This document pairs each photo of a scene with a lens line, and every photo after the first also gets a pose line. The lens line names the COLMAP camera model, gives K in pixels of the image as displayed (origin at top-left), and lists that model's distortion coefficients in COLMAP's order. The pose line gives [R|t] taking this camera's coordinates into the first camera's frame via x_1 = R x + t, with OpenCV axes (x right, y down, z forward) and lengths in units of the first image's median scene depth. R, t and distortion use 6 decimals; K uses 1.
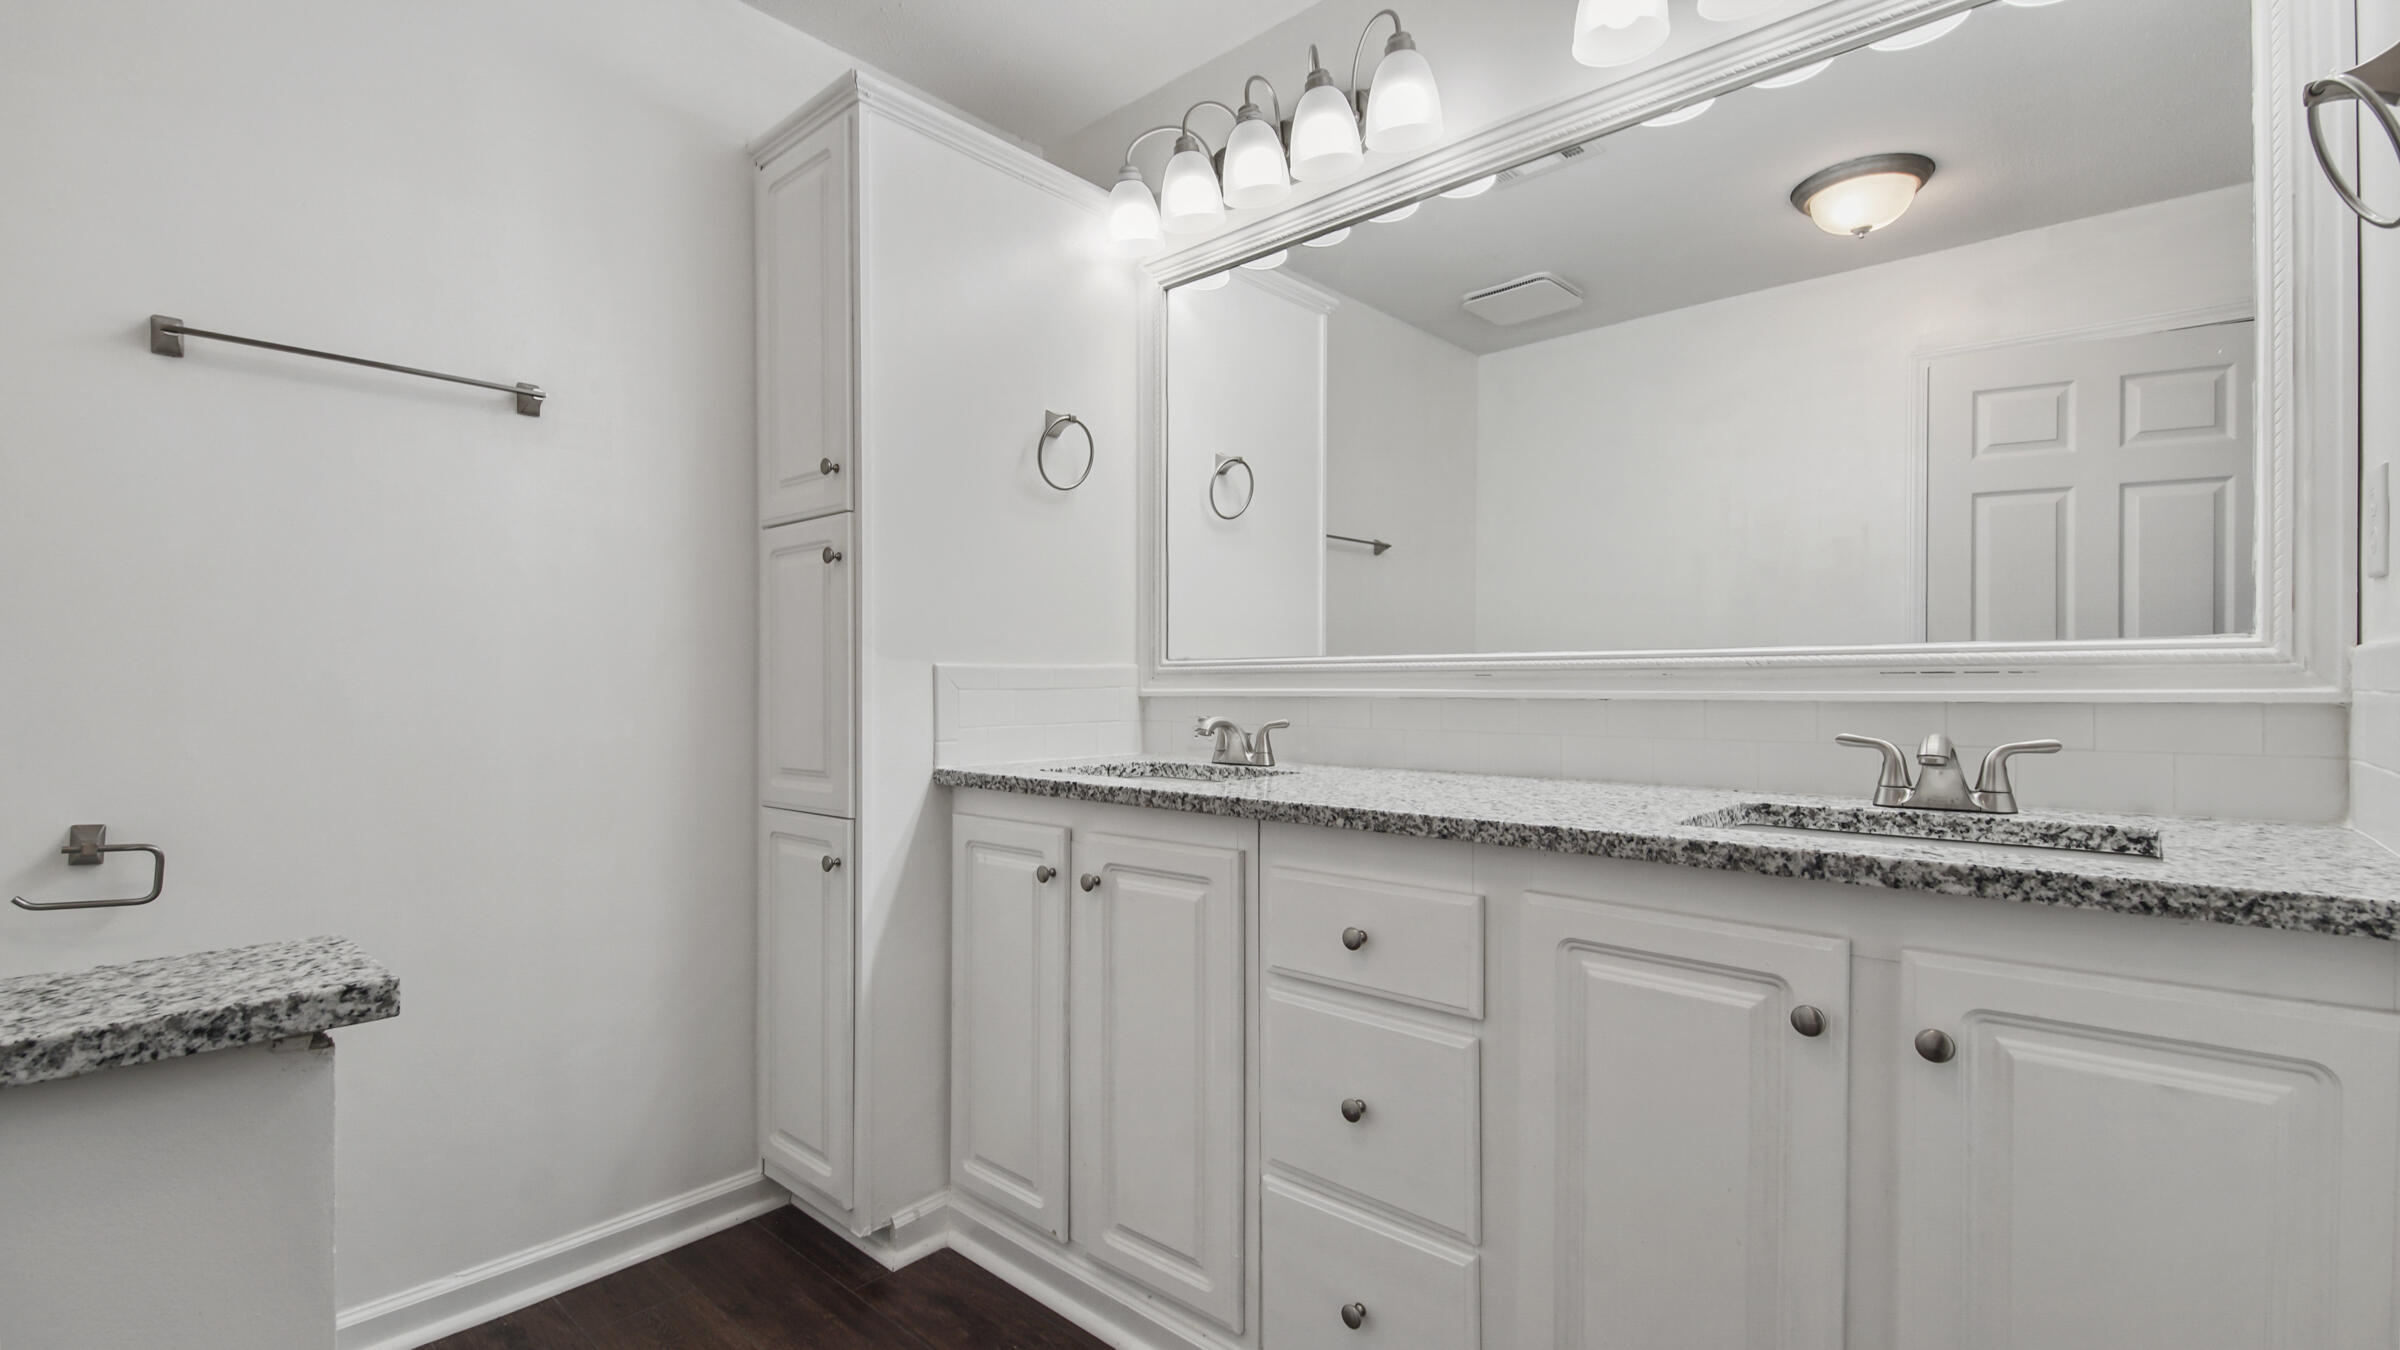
lens RADIAL K [[1080.6, 0, 1200.0], [0, 1080.6, 675.0], [0, 0, 1]] dist [-0.000474, -0.000365]
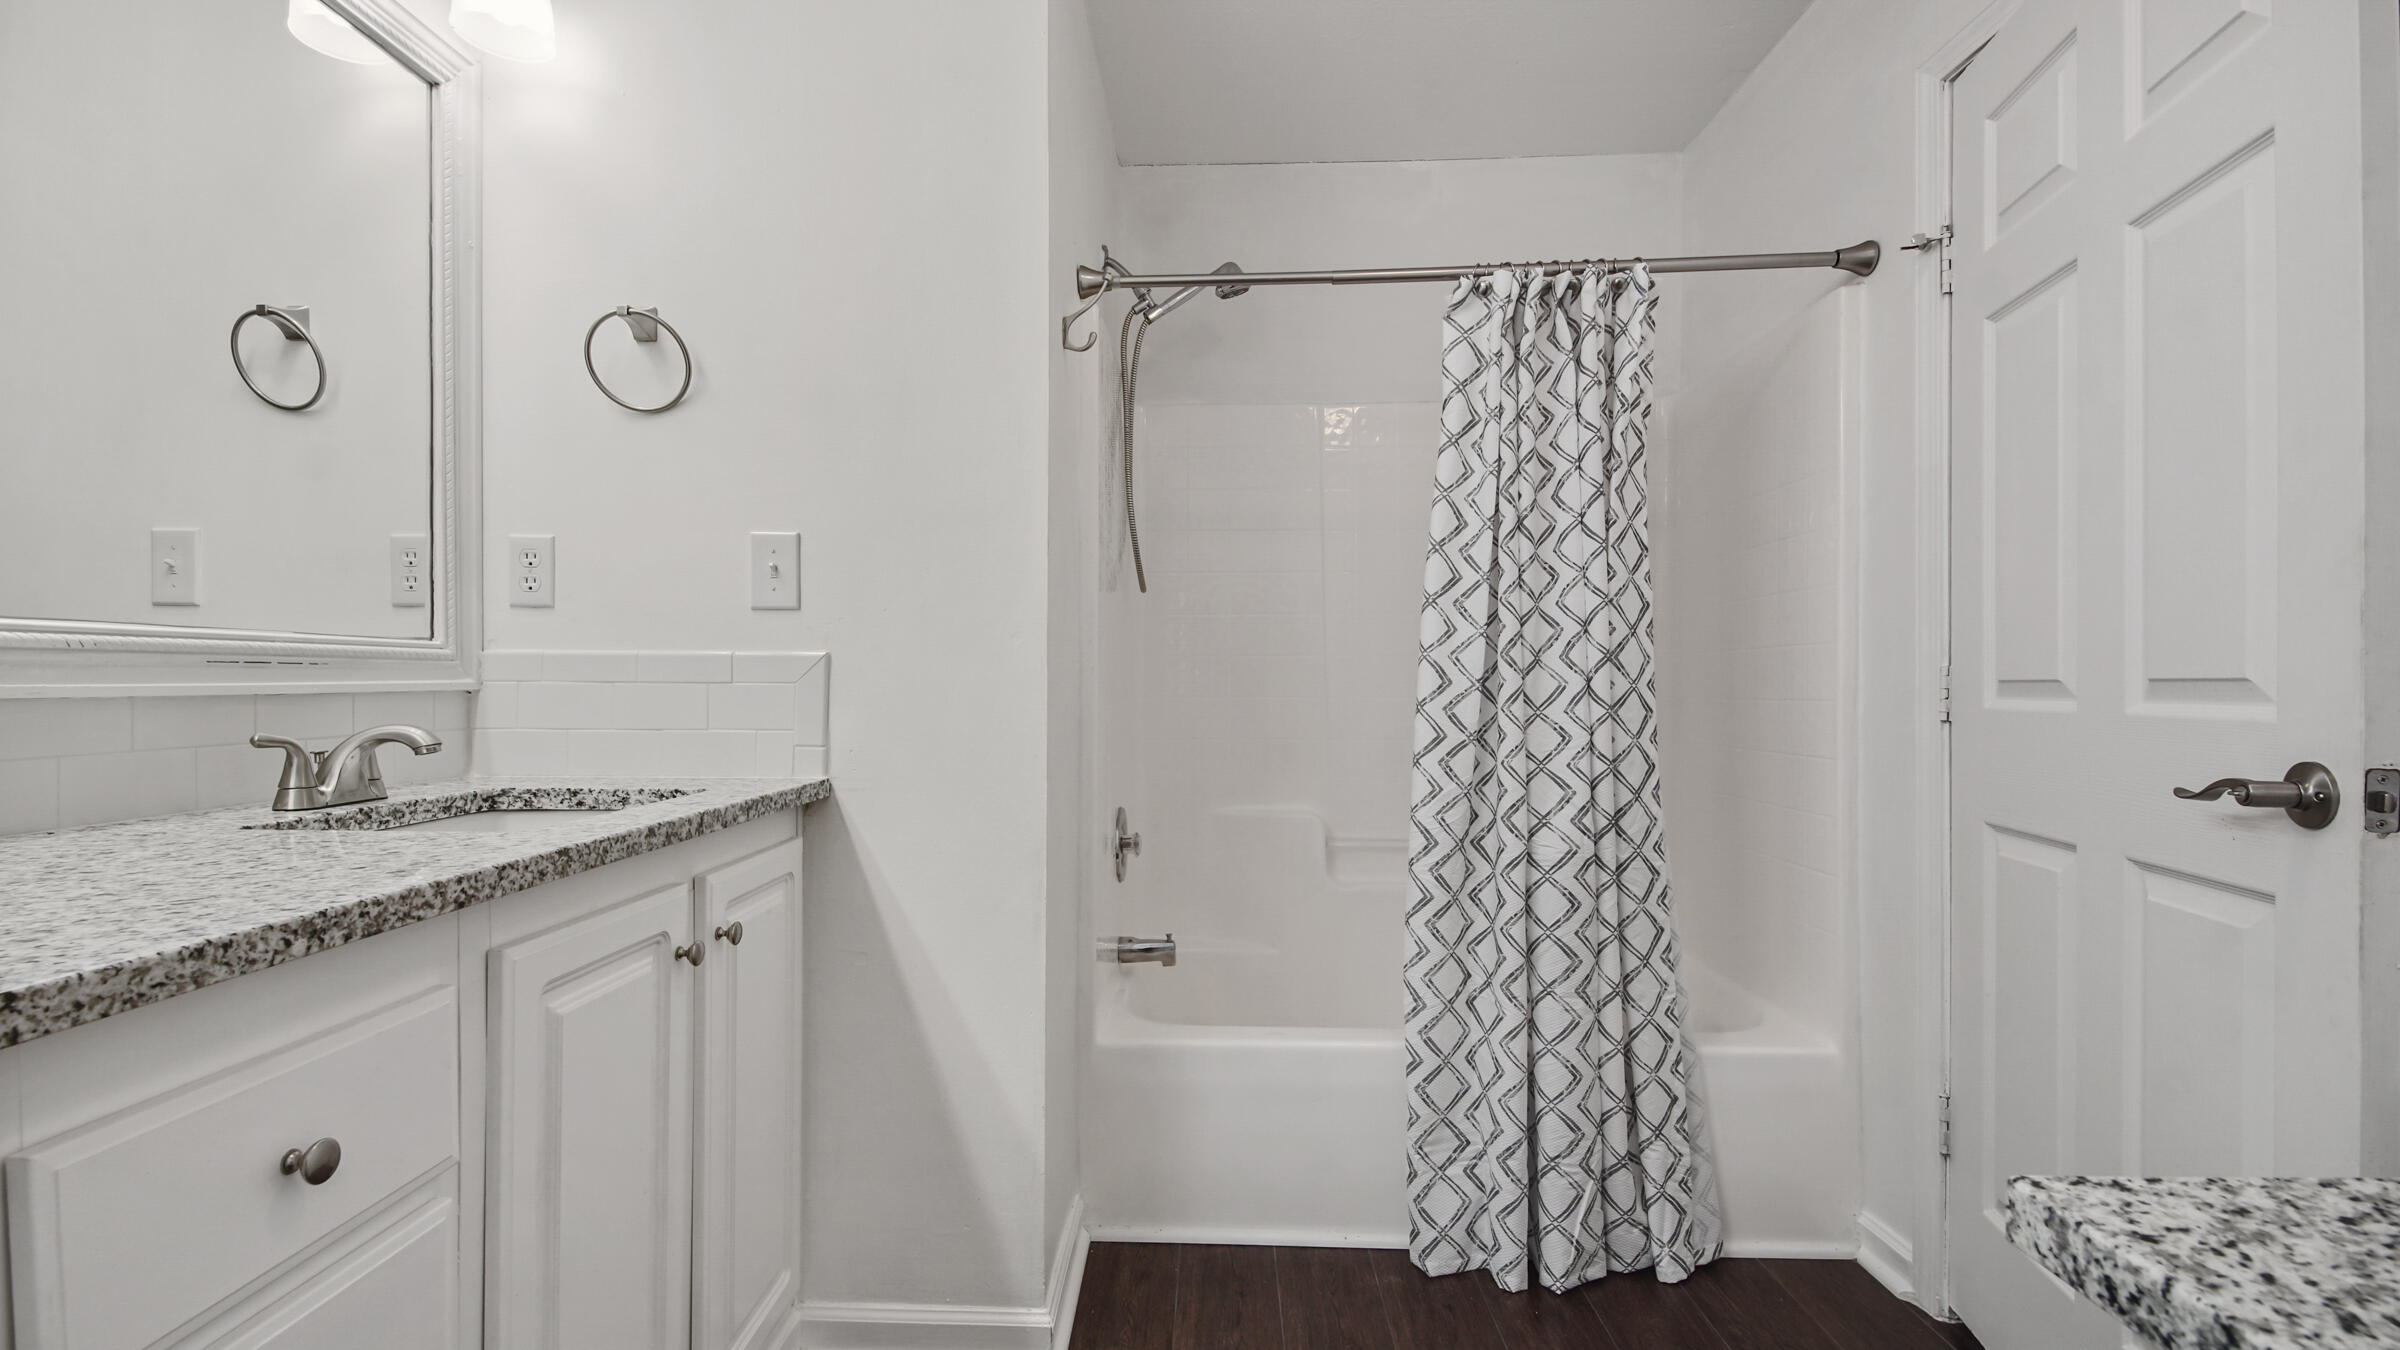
lens RADIAL K [[1080.6, 0, 1200.0], [0, 1080.6, 675.0], [0, 0, 1]] dist [-0.000474, -0.000365]
pose [[-0.671590, 0.000929, 0.740922, -0.607887], [-0.009785, 0.999901, -0.010123, 0.011358], [-0.740858, -0.014048, -0.671515, 1.182096]]
